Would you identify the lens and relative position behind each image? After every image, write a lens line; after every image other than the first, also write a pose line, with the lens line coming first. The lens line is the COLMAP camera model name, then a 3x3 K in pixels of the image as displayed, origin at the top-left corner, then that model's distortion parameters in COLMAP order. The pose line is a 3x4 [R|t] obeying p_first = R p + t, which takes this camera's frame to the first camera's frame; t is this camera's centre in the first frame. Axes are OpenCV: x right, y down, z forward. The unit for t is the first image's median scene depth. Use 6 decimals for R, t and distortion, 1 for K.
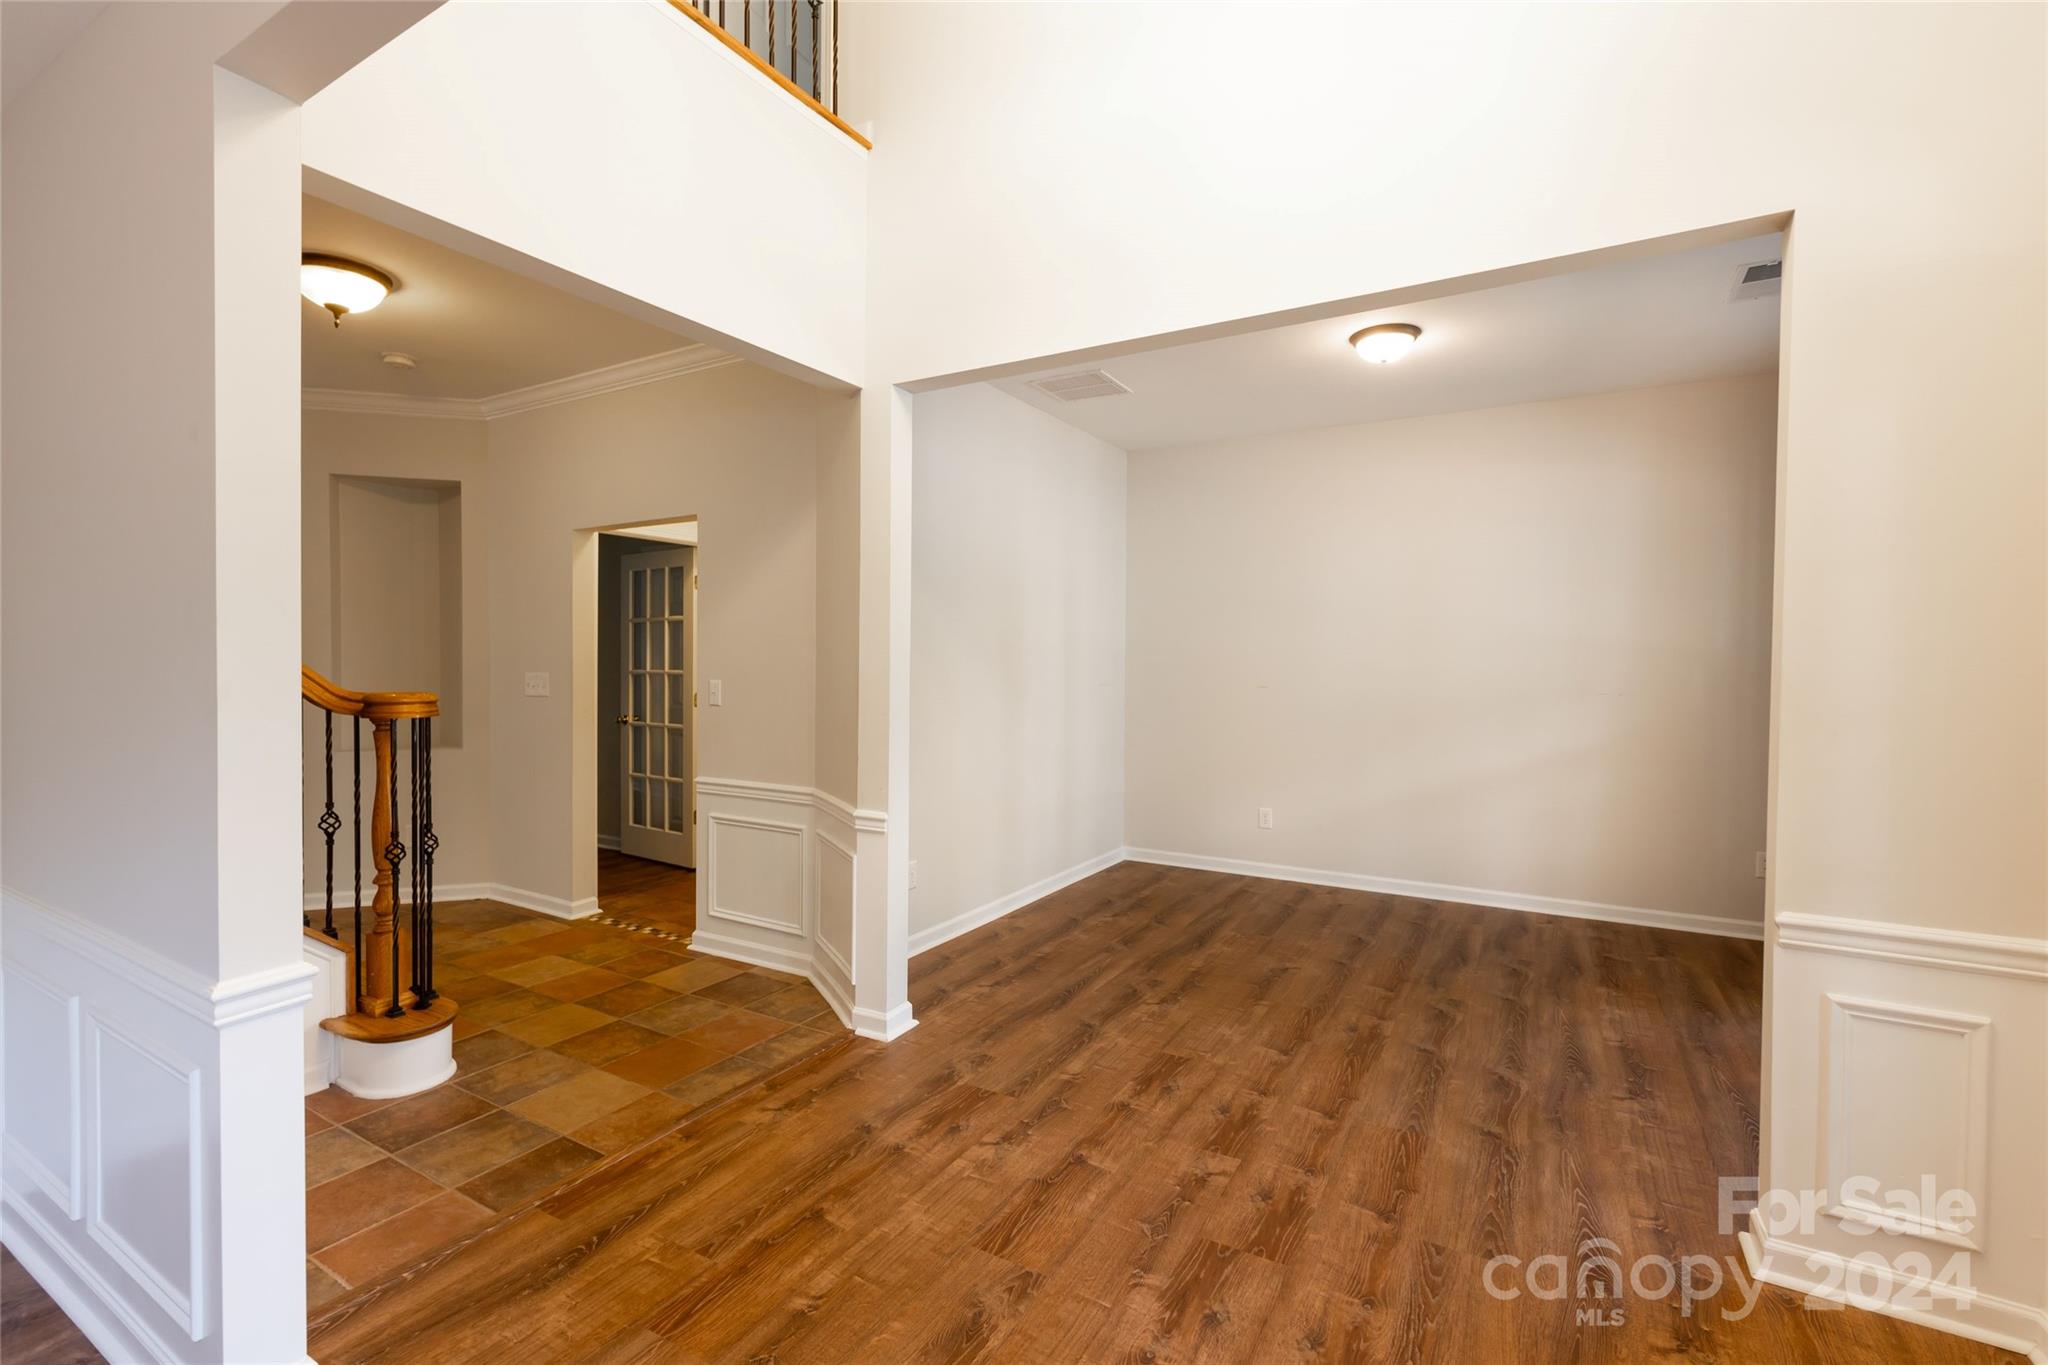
lens RADIAL K [[906.1, 0, 1011.1], [0, 906.1, 679.2], [0, 0, 1]] dist [0.001674, -0.000095]
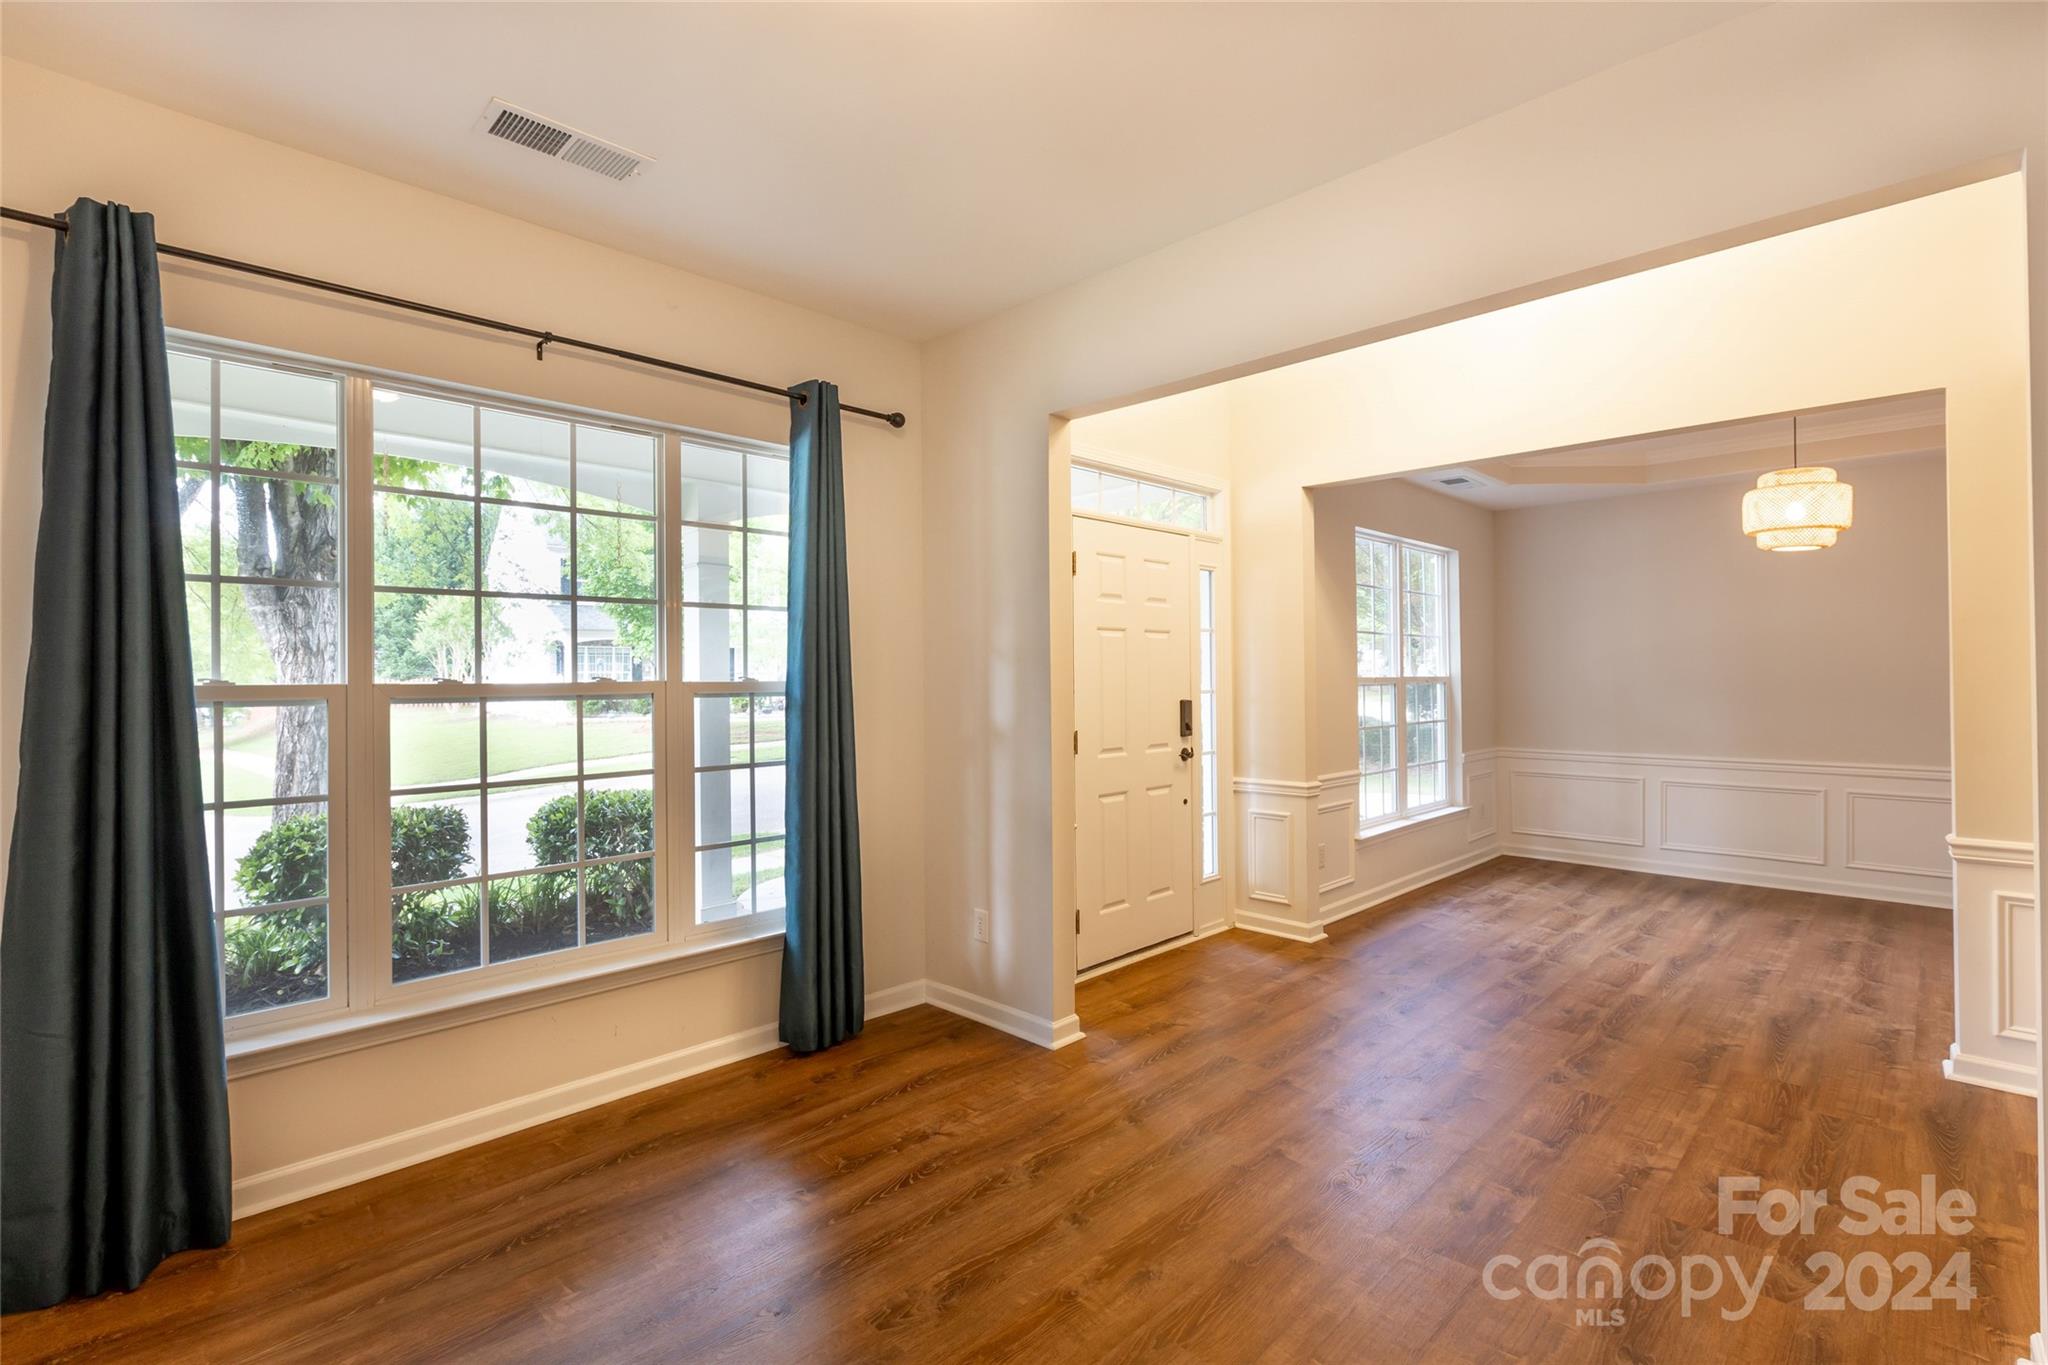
lens RADIAL K [[935.3, 0, 996.2], [0, 935.3, 674.1], [0, 0, 1]] dist [-0.001838, -0.000760]
pose [[-0.964423, -0.000154, 0.264362, 0.400585], [0.004081, 0.999872, 0.015469, -0.045481], [-0.264331, 0.015998, -0.964299, 2.145324]]
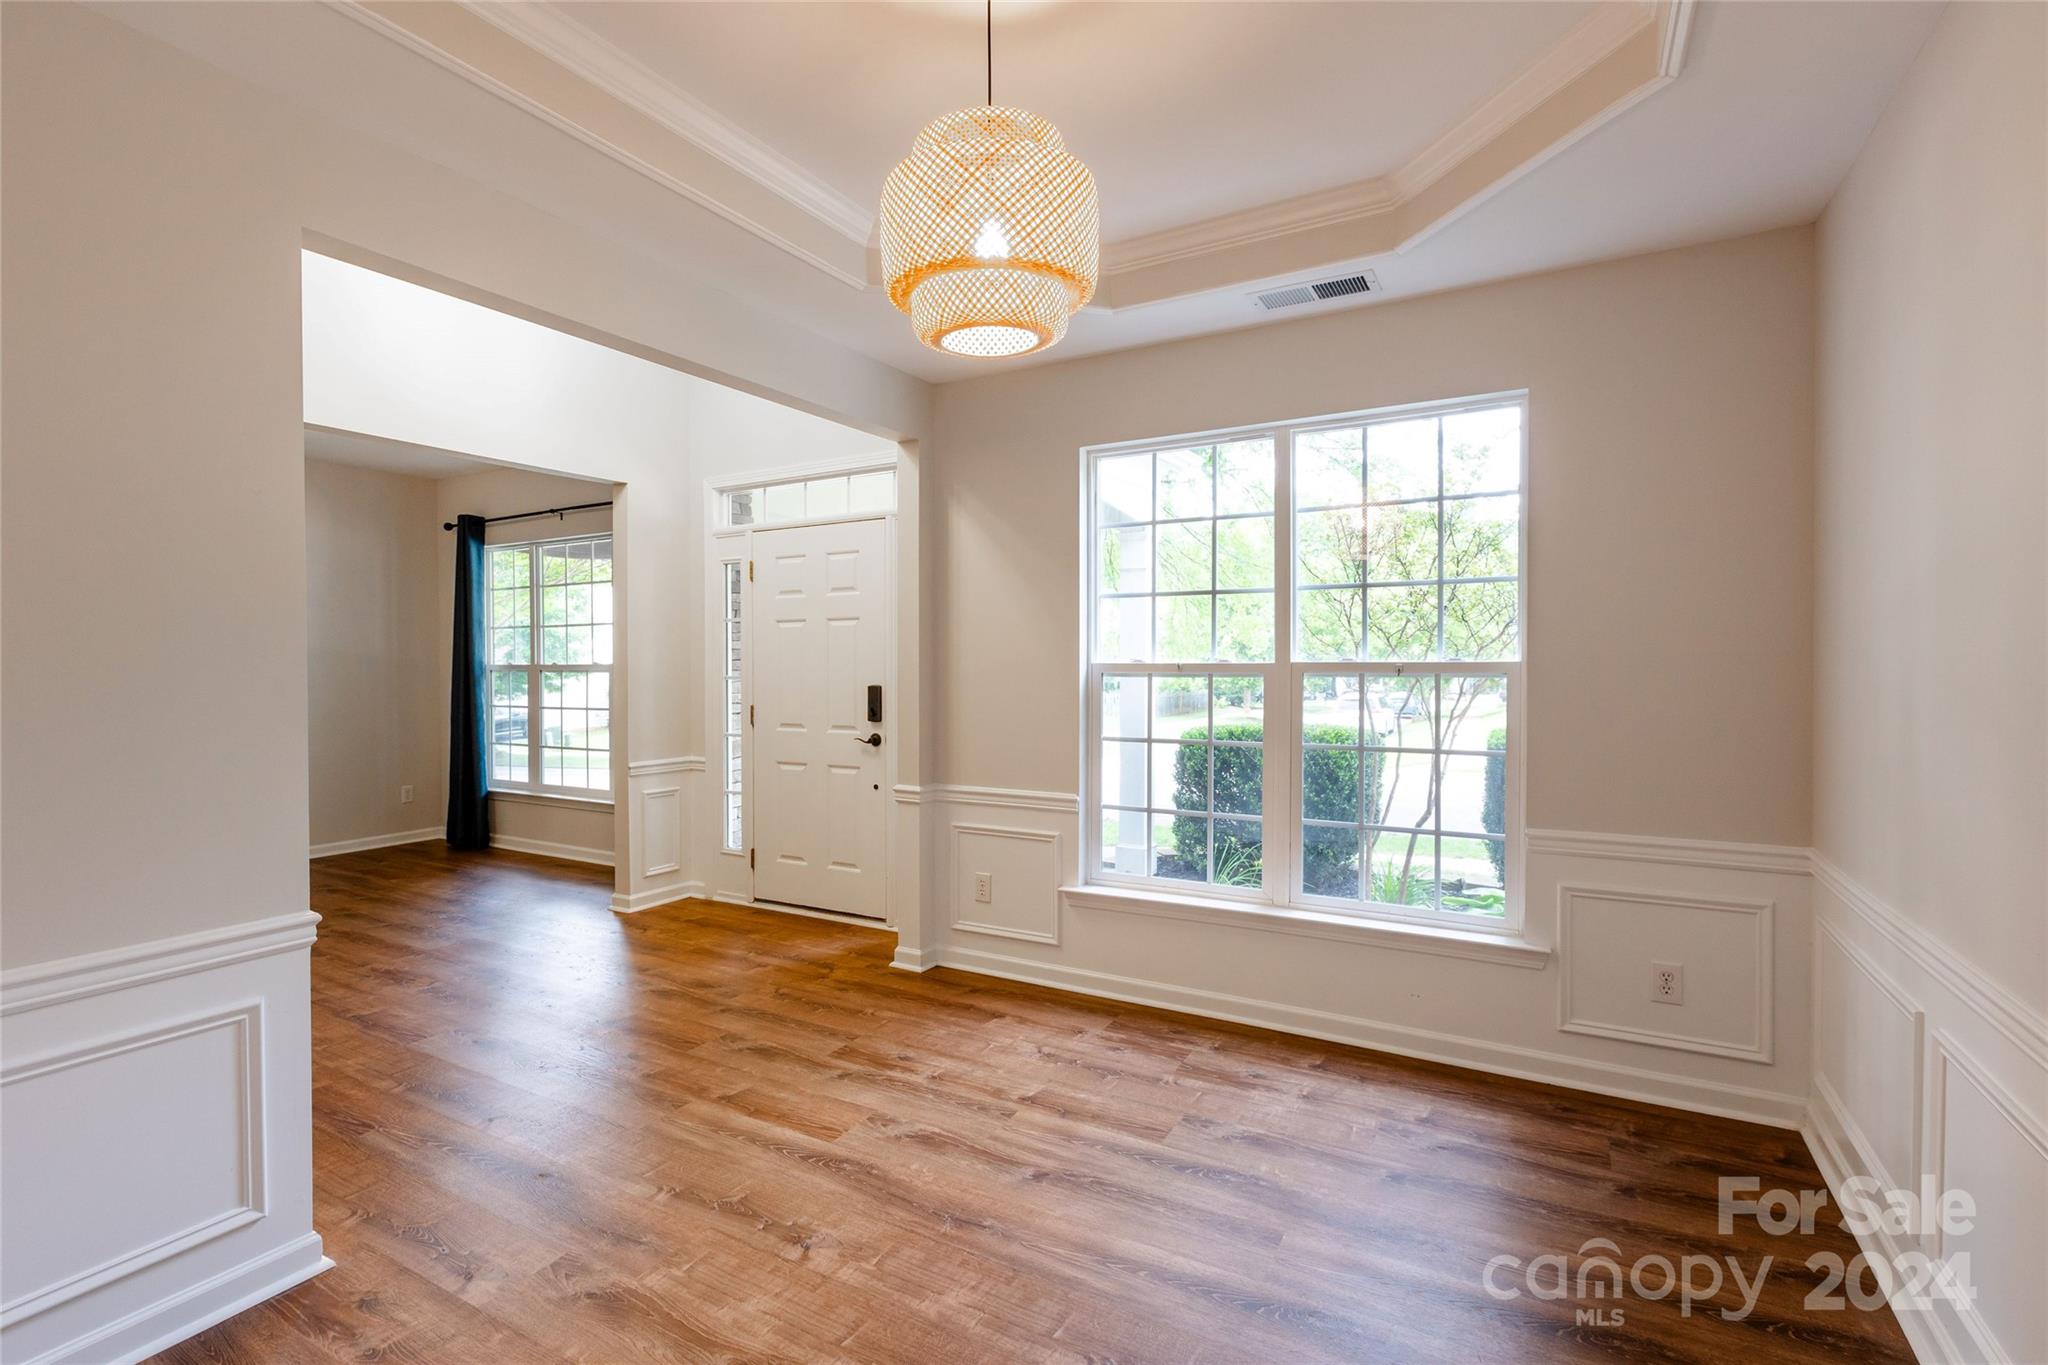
lens RADIAL K [[927.4, 0, 1015.8], [0, 927.4, 671.7], [0, 0, 1]] dist [-0.001112, -0.000272]
pose [[-0.015606, -0.014479, 0.999773, -1.332289], [0.018934, 0.999712, 0.014773, -0.012551], [-0.999699, 0.019160, -0.015328, -0.018259]]
